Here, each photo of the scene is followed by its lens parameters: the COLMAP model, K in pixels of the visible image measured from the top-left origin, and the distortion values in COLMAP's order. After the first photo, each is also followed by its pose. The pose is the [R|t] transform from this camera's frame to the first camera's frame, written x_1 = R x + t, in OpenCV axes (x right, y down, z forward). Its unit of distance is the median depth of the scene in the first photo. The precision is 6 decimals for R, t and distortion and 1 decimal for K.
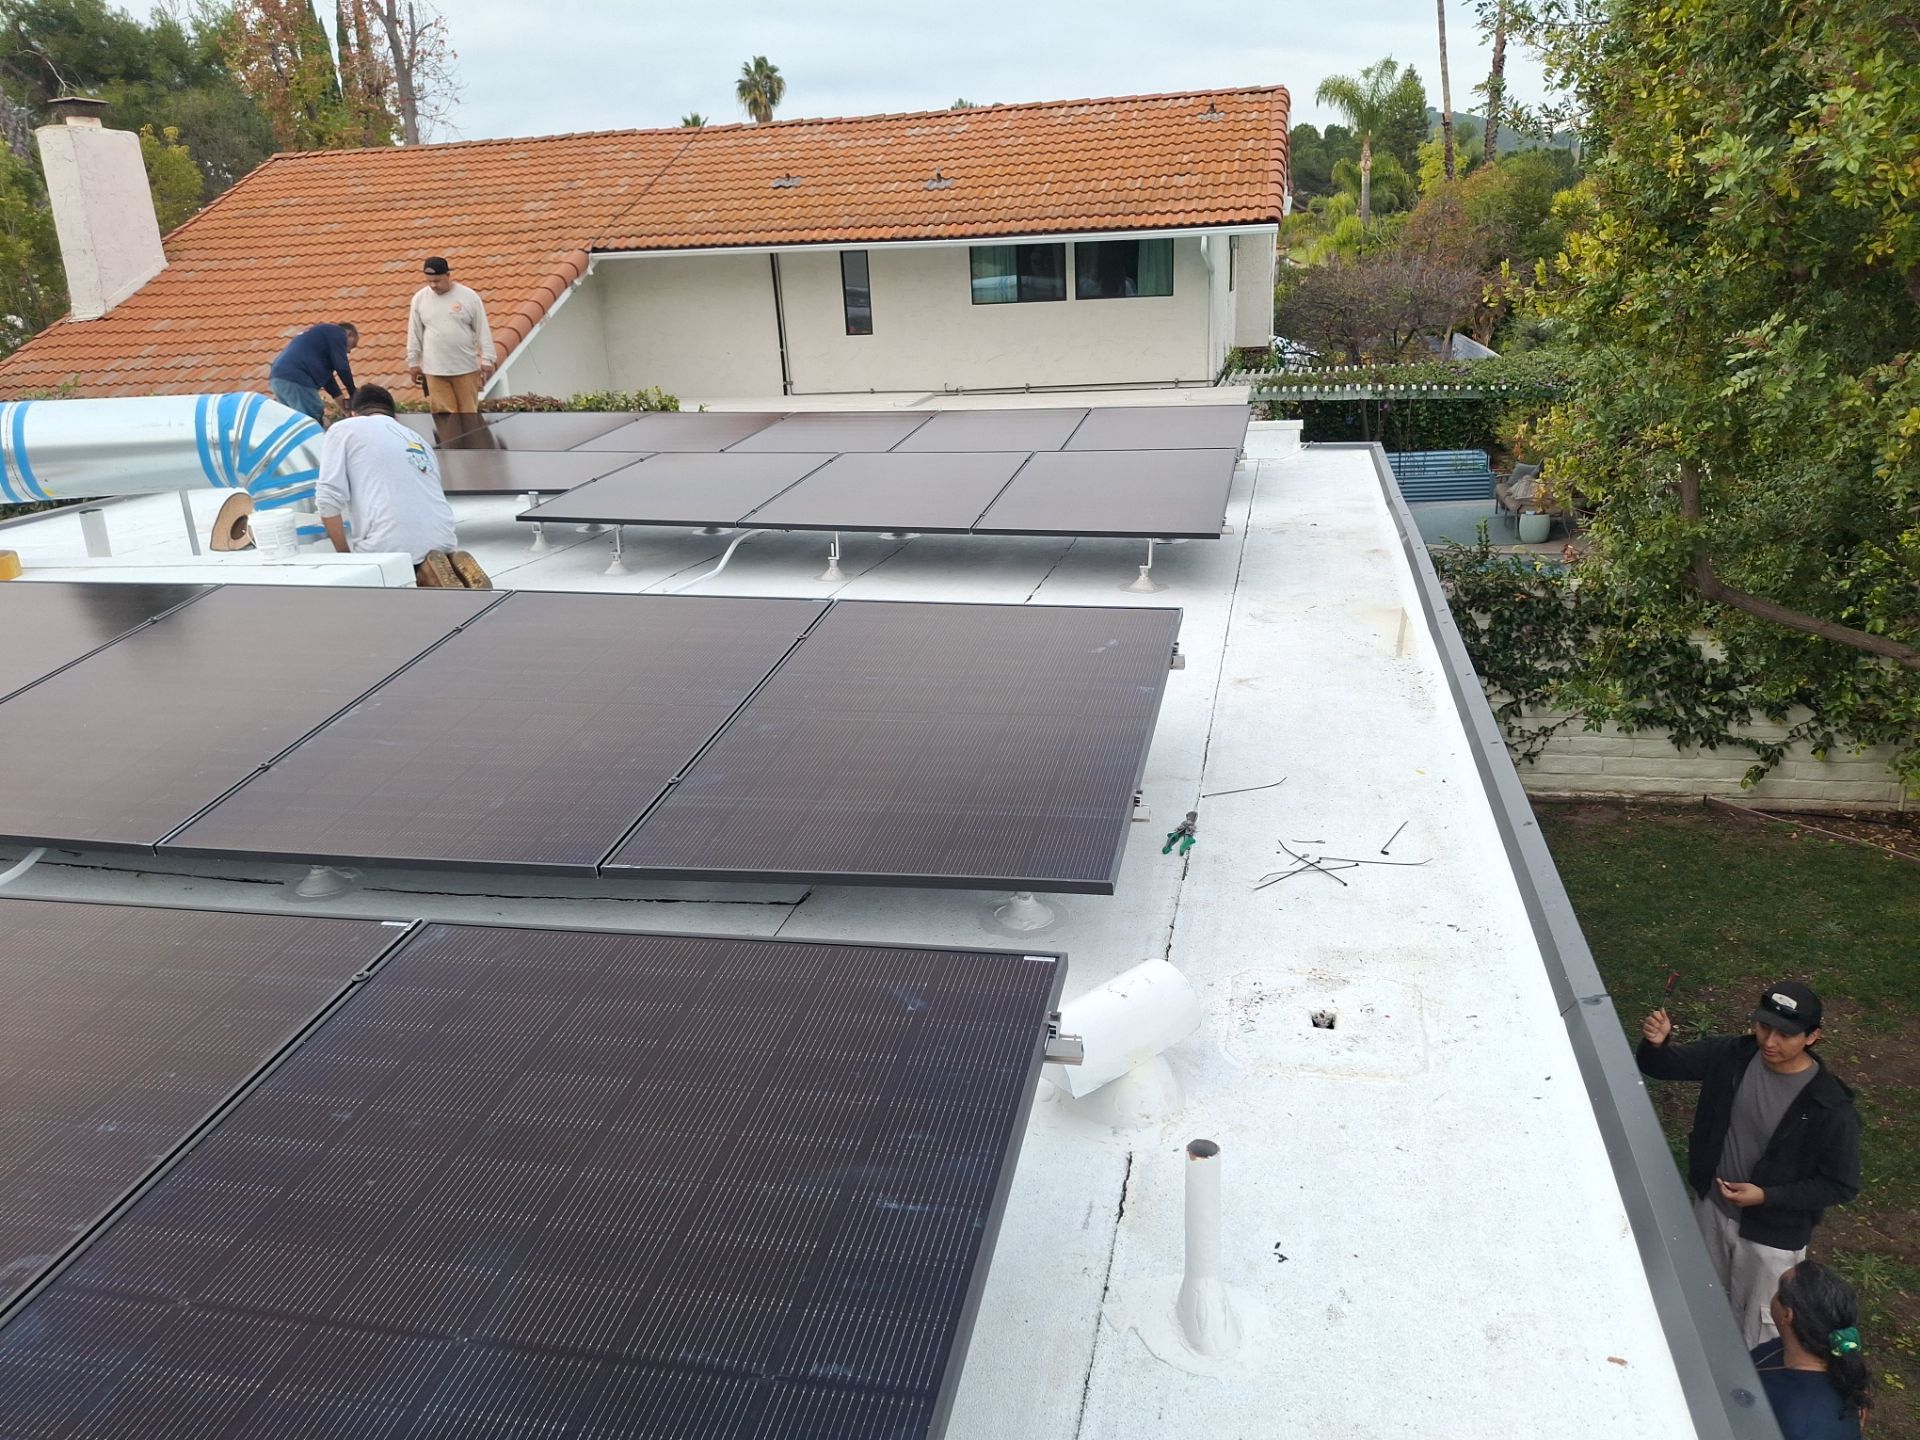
lens RADIAL K [[1427.4, 0, 982.9], [0, 1427.4, 744.3], [0, 0, 1]] dist [0.041495, -0.093766]
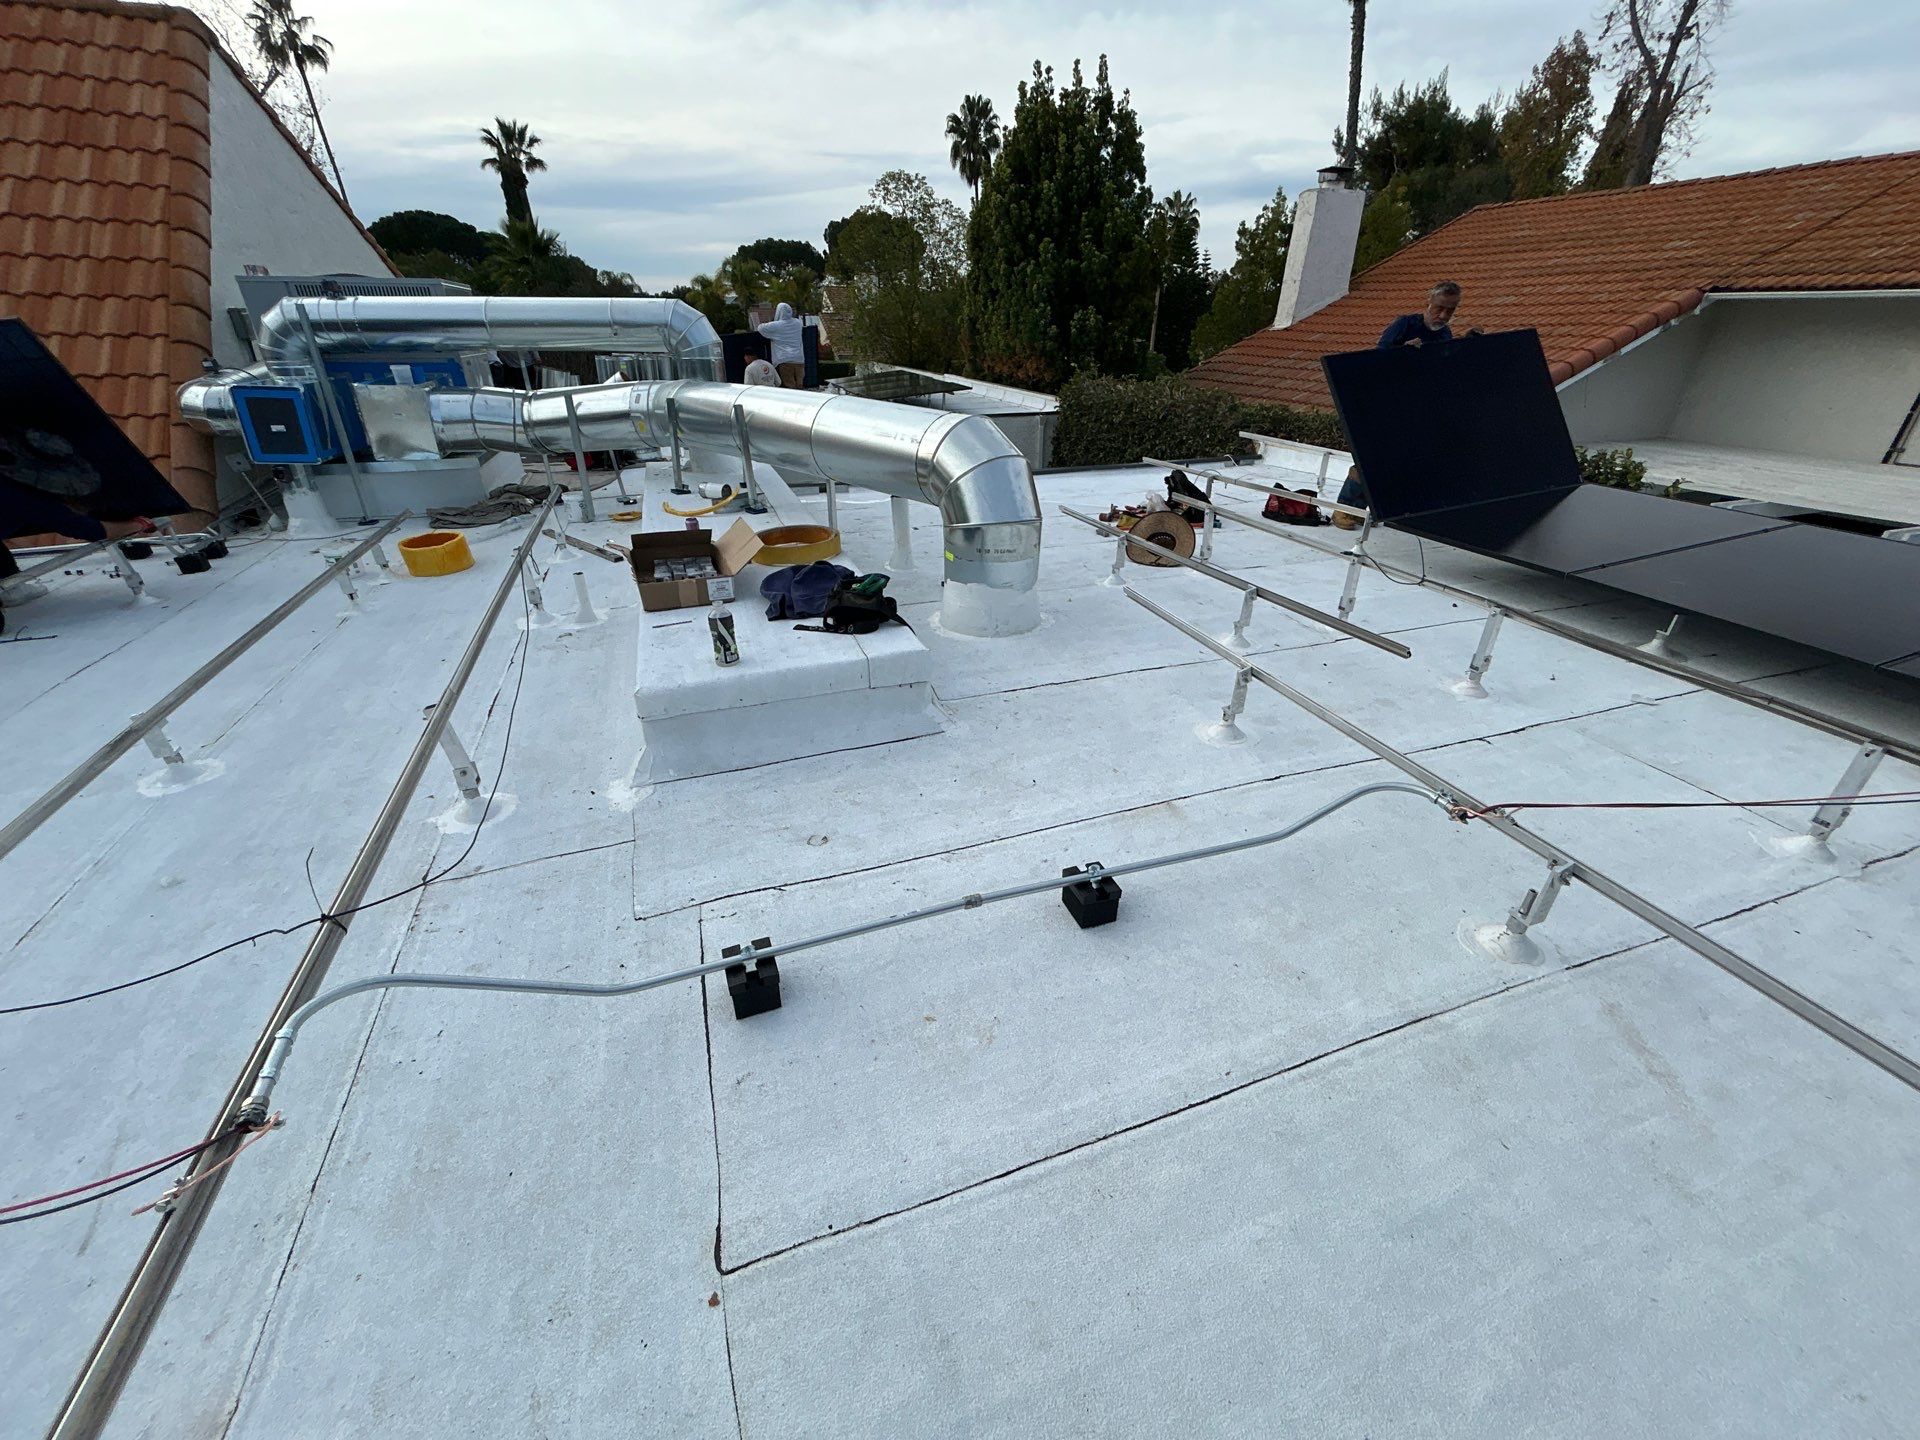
lens RADIAL K [[758.2, 0, 959.5], [0, 758.2, 722.5], [0, 0, 1]] dist [-0.001405, -0.000672]
pose [[0.516394, 0.437857, -0.735947, -0.042368], [-0.294480, 0.897784, 0.327514, -0.224554], [0.804126, 0.047596, 0.592550, 0.693942]]
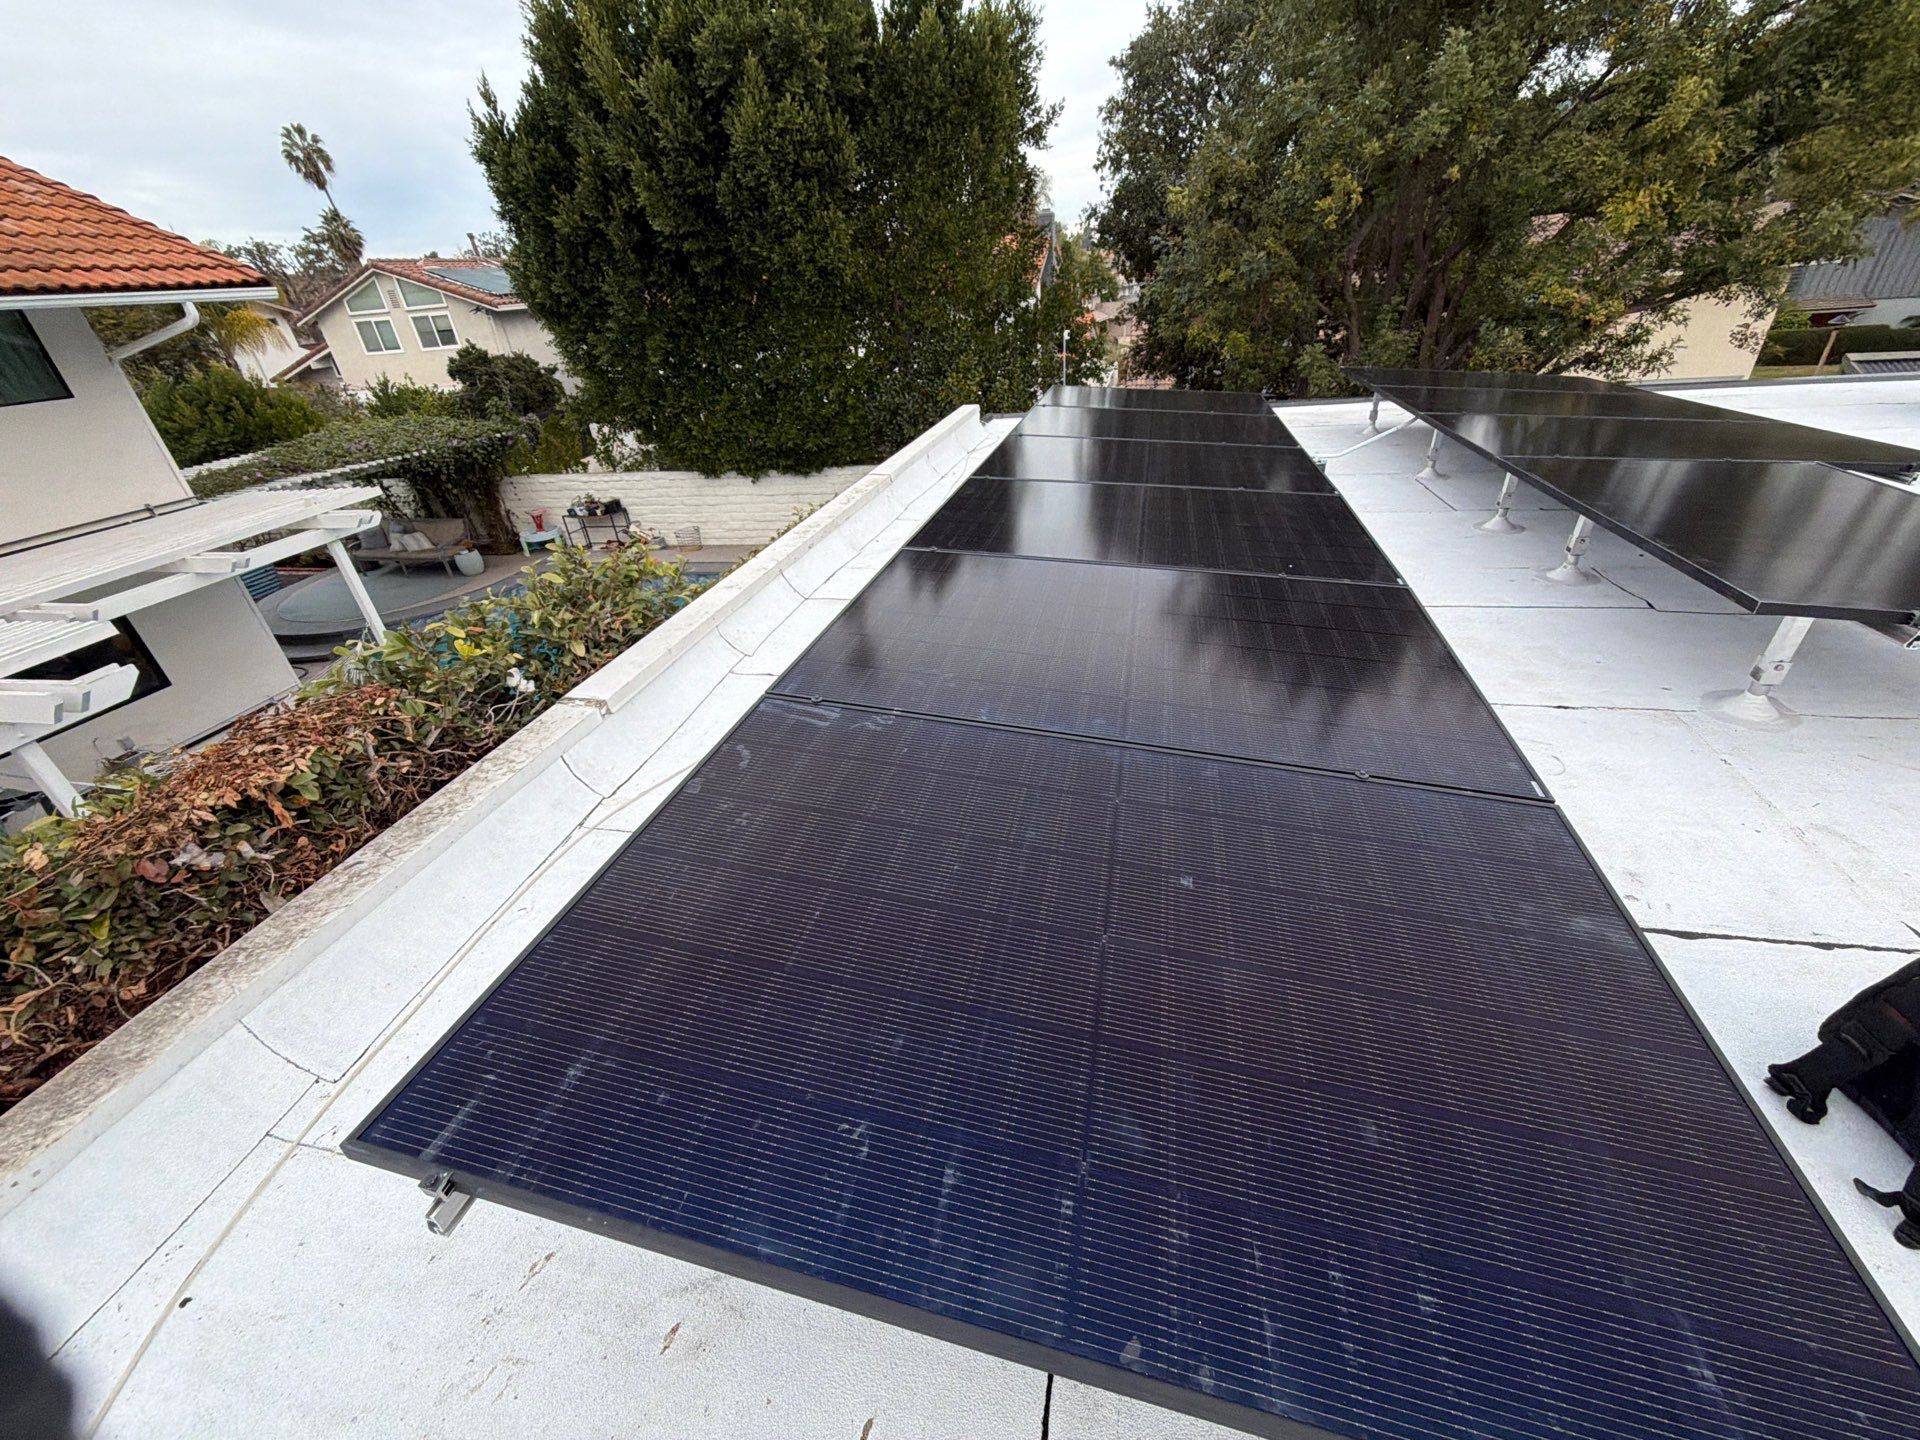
lens RADIAL K [[758.2, 0, 964.6], [0, 758.2, 724.5], [0, 0, 1]] dist [-0.001405, -0.000672]
pose [[0.018531, -0.474754, 0.879924, -0.751064], [0.381324, 0.816910, 0.432725, -0.449676], [-0.924256, 0.327517, 0.196173, 1.478140]]
